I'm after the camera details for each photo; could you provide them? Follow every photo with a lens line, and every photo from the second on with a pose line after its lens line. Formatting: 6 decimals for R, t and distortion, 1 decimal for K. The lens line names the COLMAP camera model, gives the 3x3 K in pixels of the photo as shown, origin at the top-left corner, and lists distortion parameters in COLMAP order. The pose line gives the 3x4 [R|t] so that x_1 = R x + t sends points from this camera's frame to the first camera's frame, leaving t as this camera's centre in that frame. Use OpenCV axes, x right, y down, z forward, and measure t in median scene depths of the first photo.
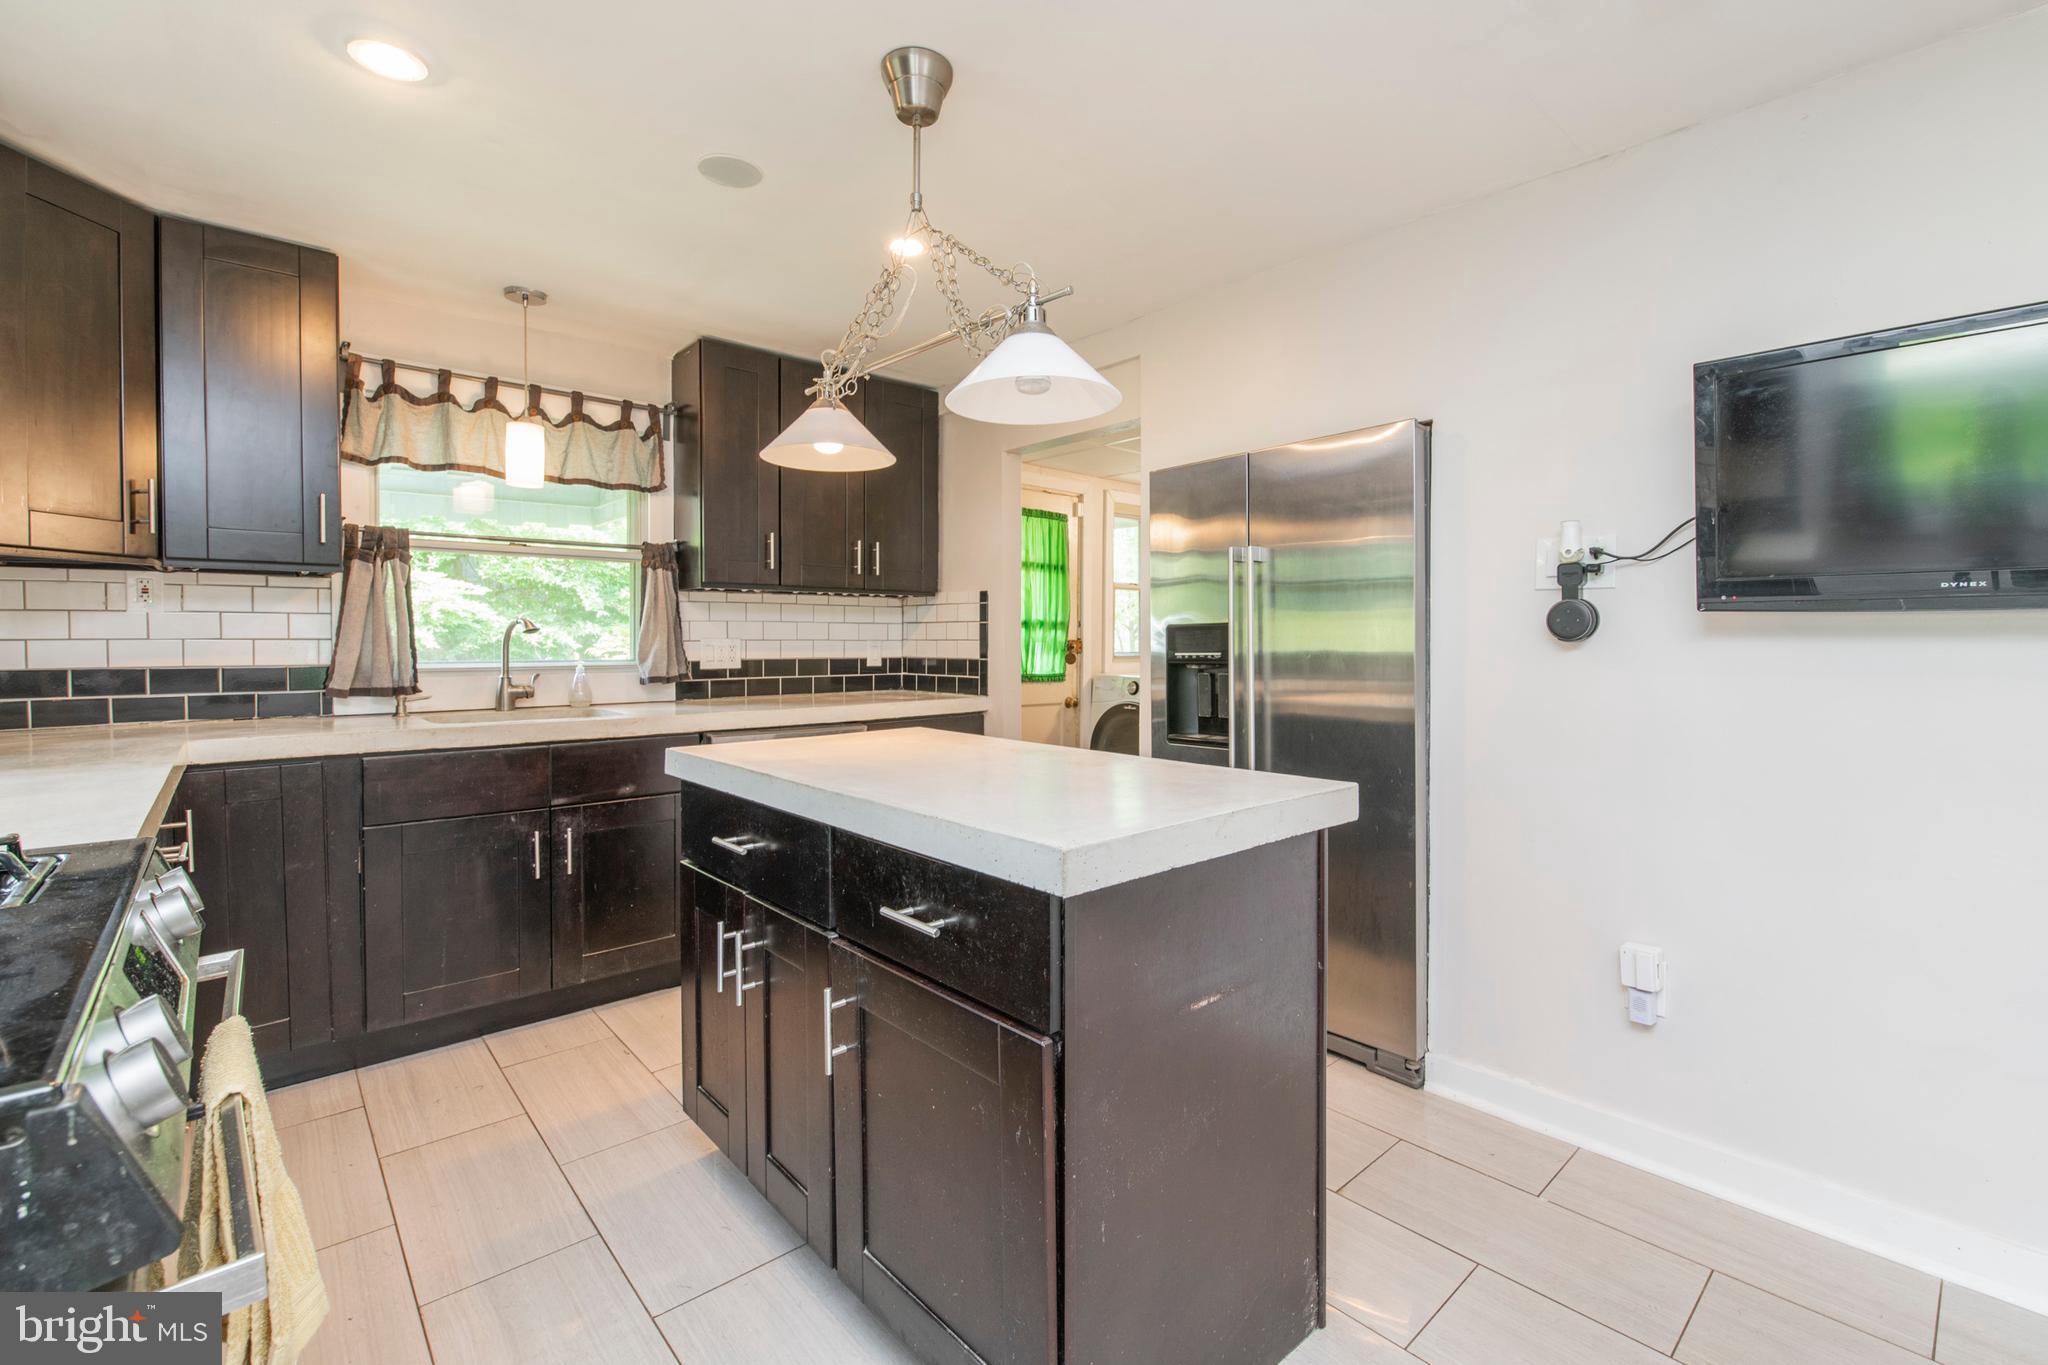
lens RADIAL K [[895.3, 0, 1040.1], [0, 895.3, 652.9], [0, 0, 1]] dist [-0.002212, -0.004098]
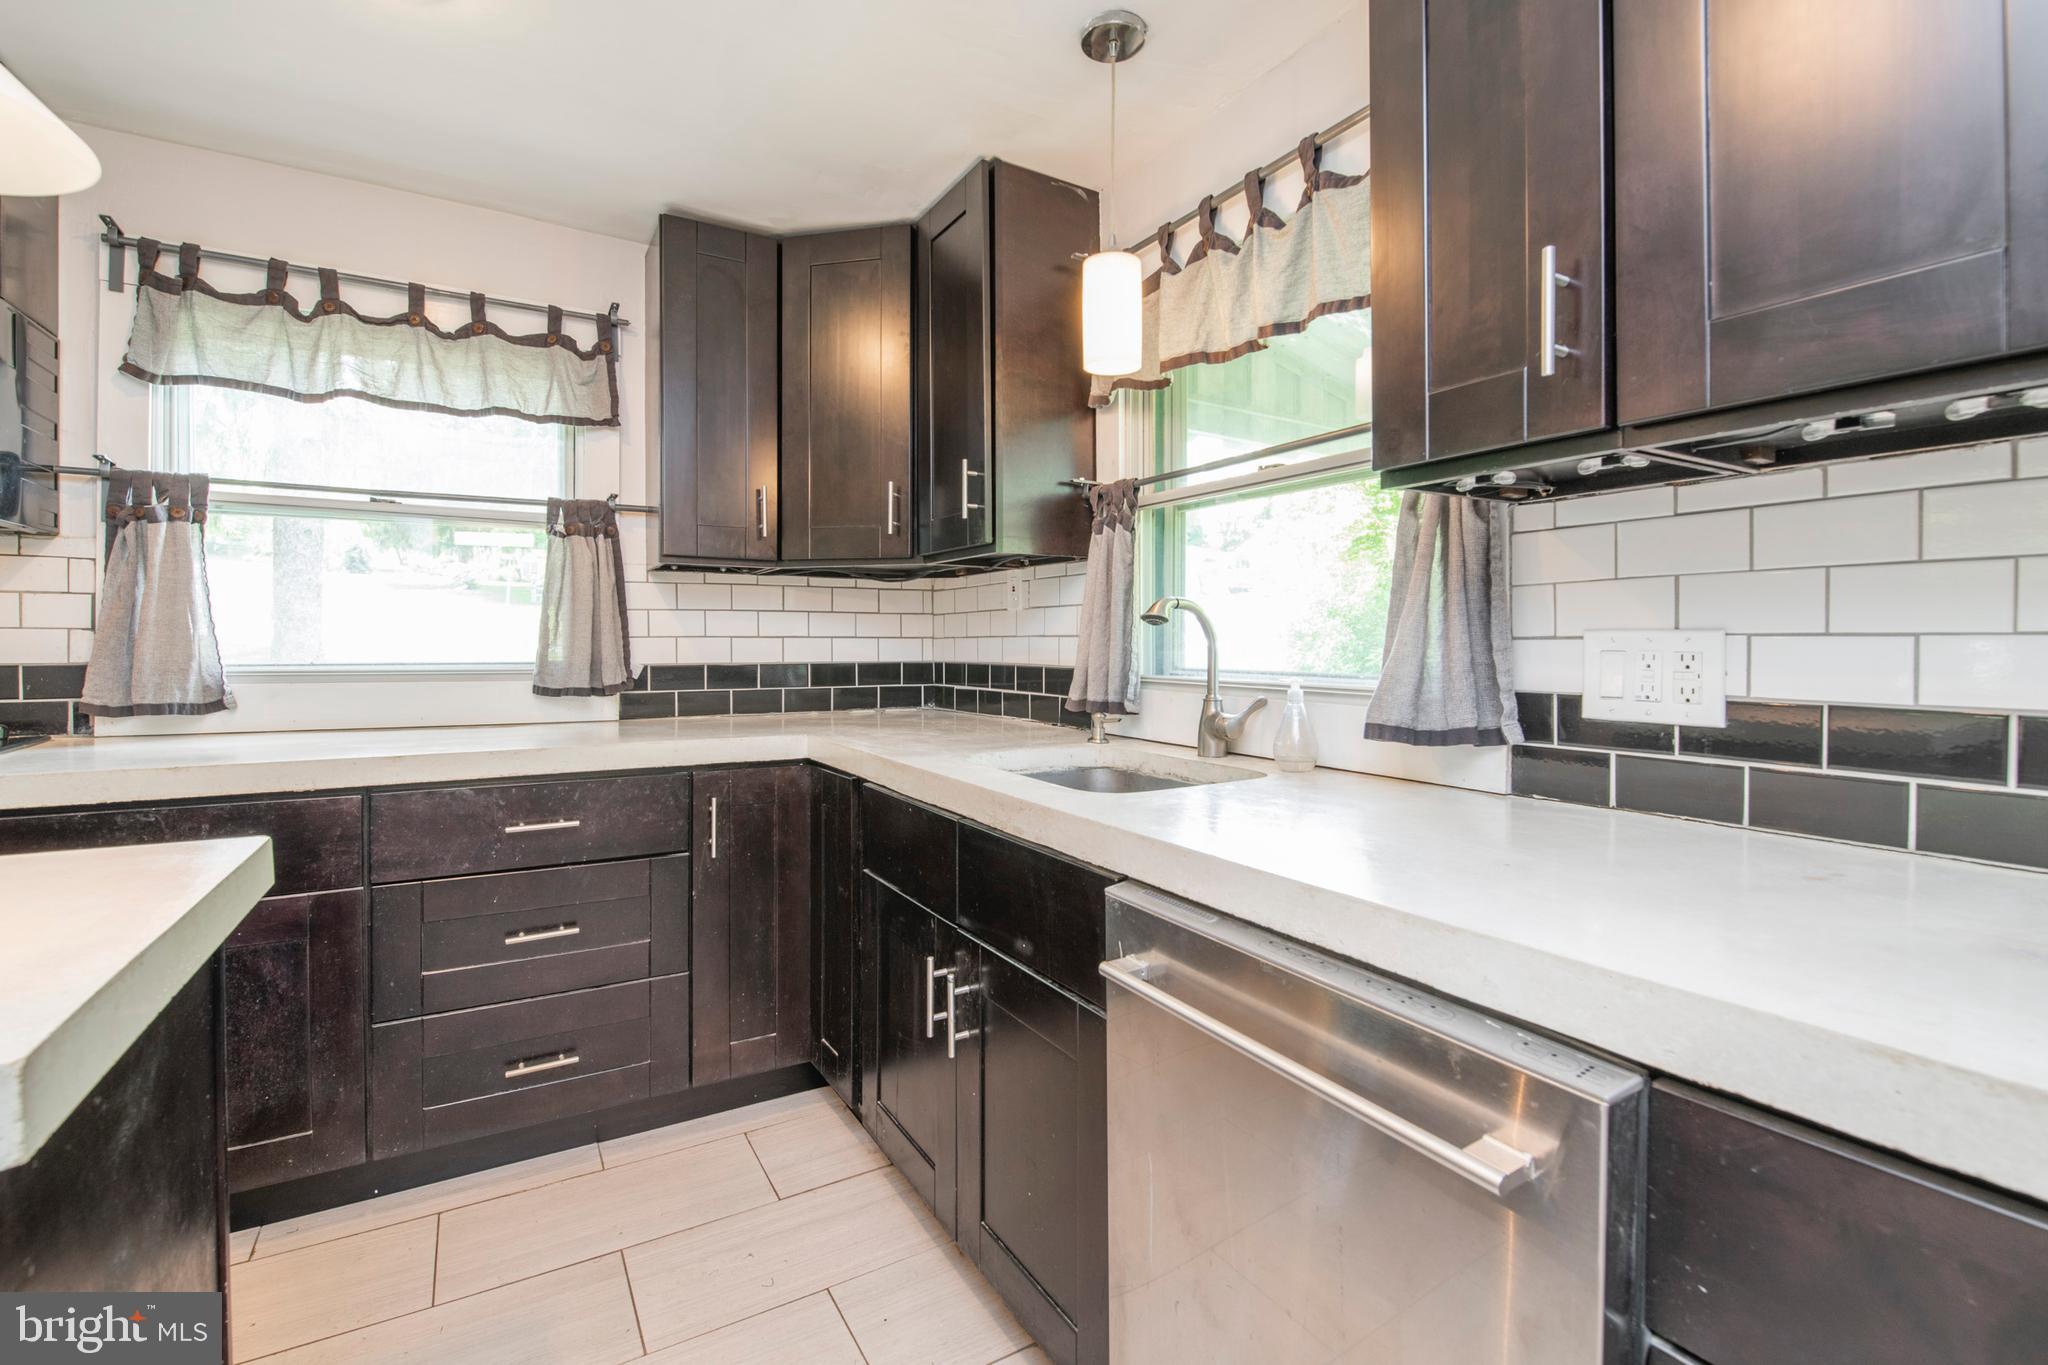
lens RADIAL K [[895.3, 0, 1105.5], [0, 895.3, 645.0], [0, 0, 1]] dist [-0.002212, -0.004098]
pose [[-0.205053, 0.003472, -0.978745, -0.002768], [-0.016695, 0.999836, 0.007045, -0.012857], [0.978609, 0.017785, -0.204961, 1.109877]]
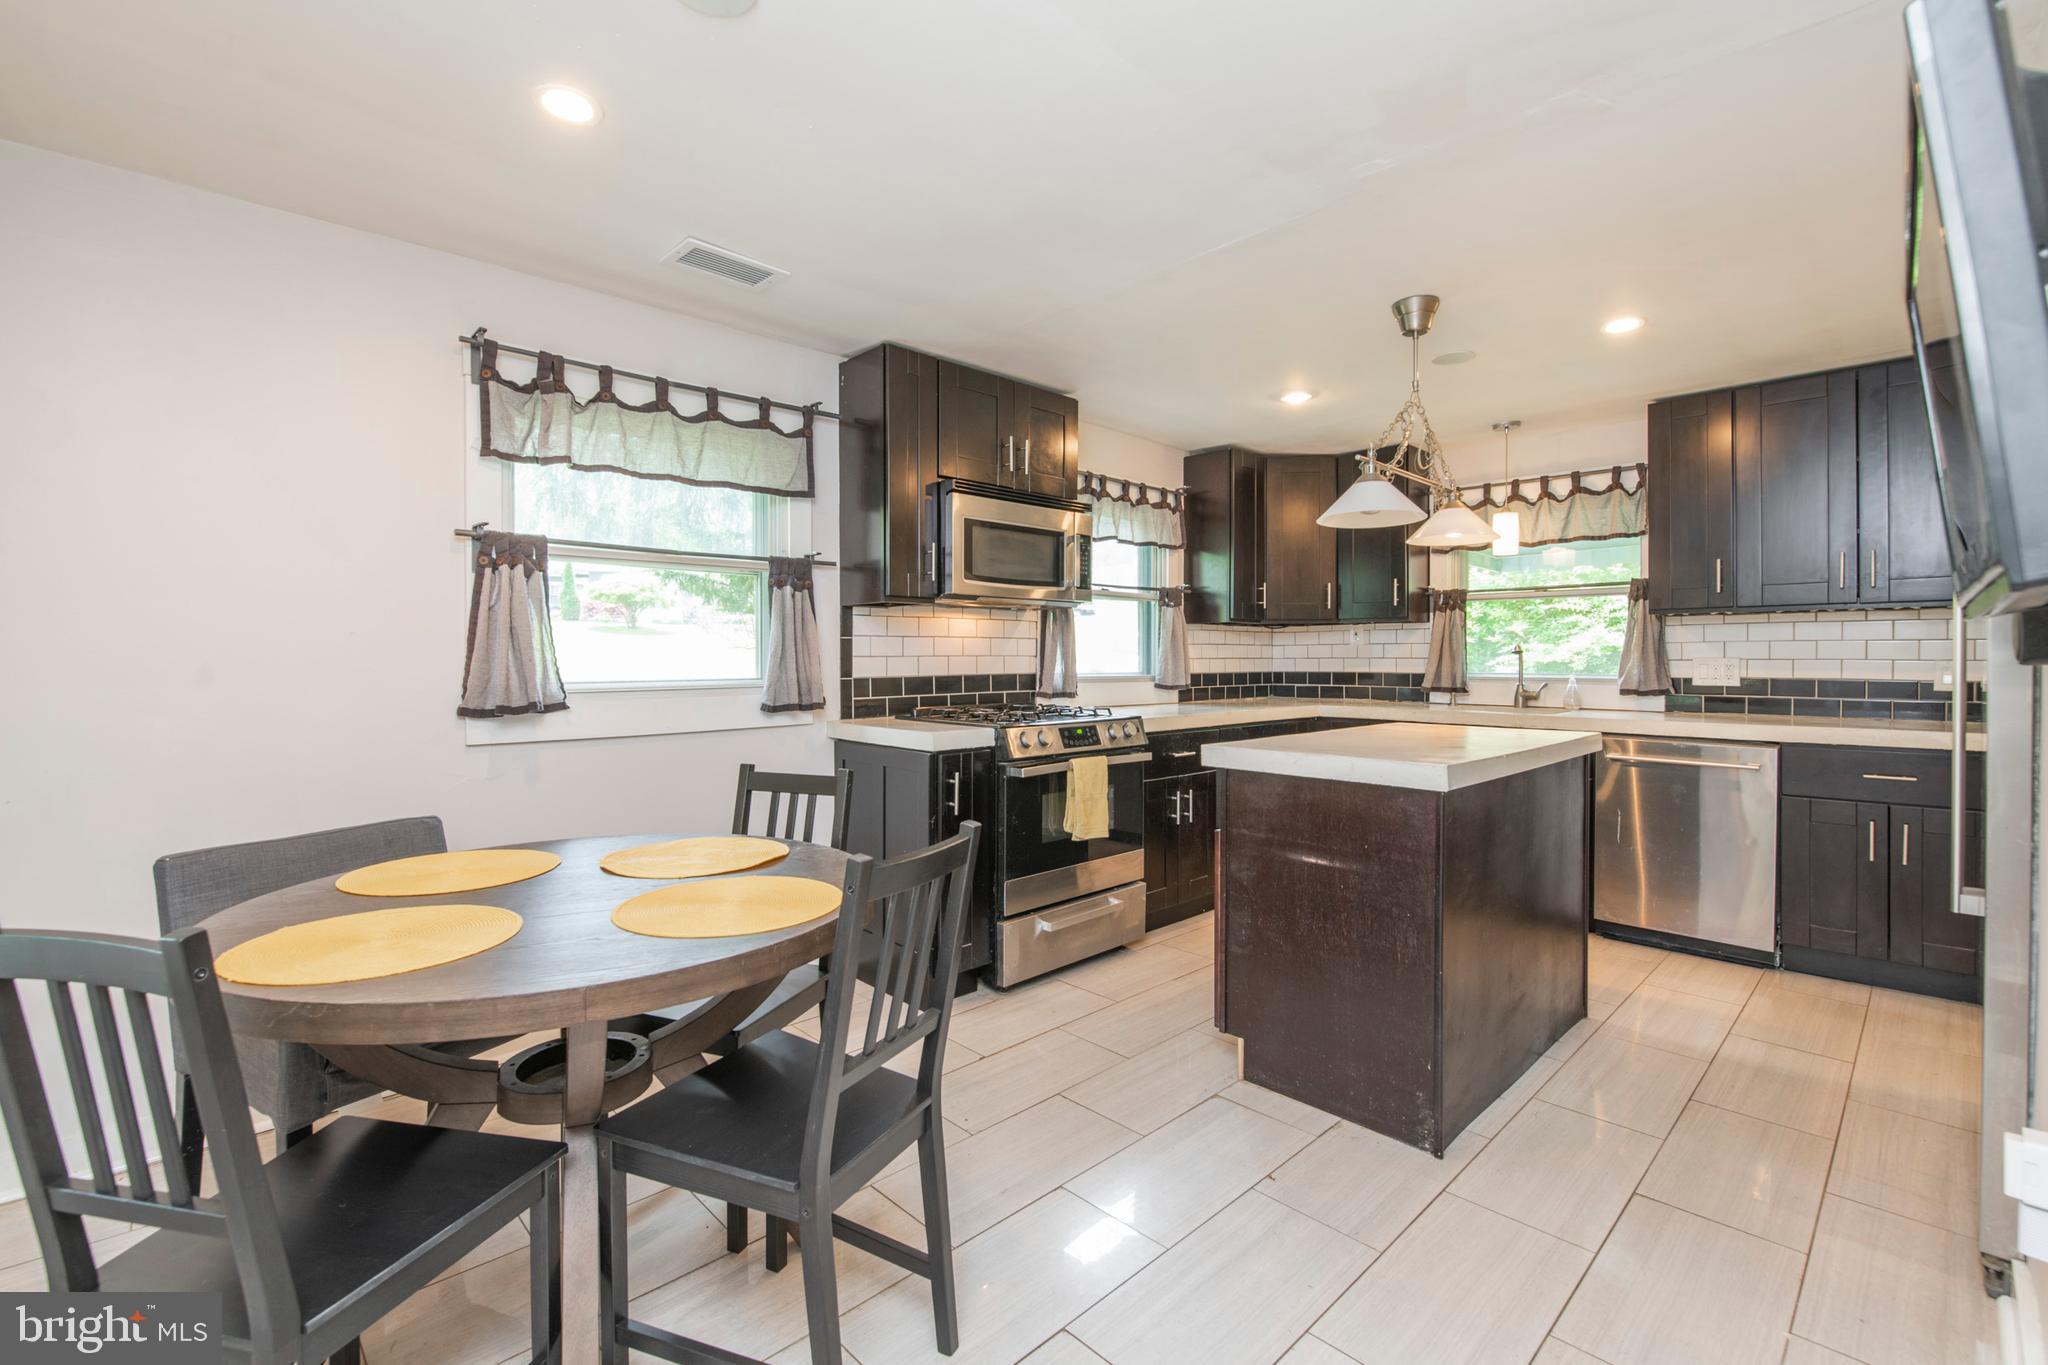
lens RADIAL K [[895.3, 0, 1043.2], [0, 895.3, 664.3], [0, 0, 1]] dist [-0.002212, -0.004098]
pose [[0.037999, 0.007071, -0.999253, 0.867716], [-0.014773, 0.999870, 0.006514, -0.004384], [0.999169, 0.014514, 0.038099, 0.185599]]
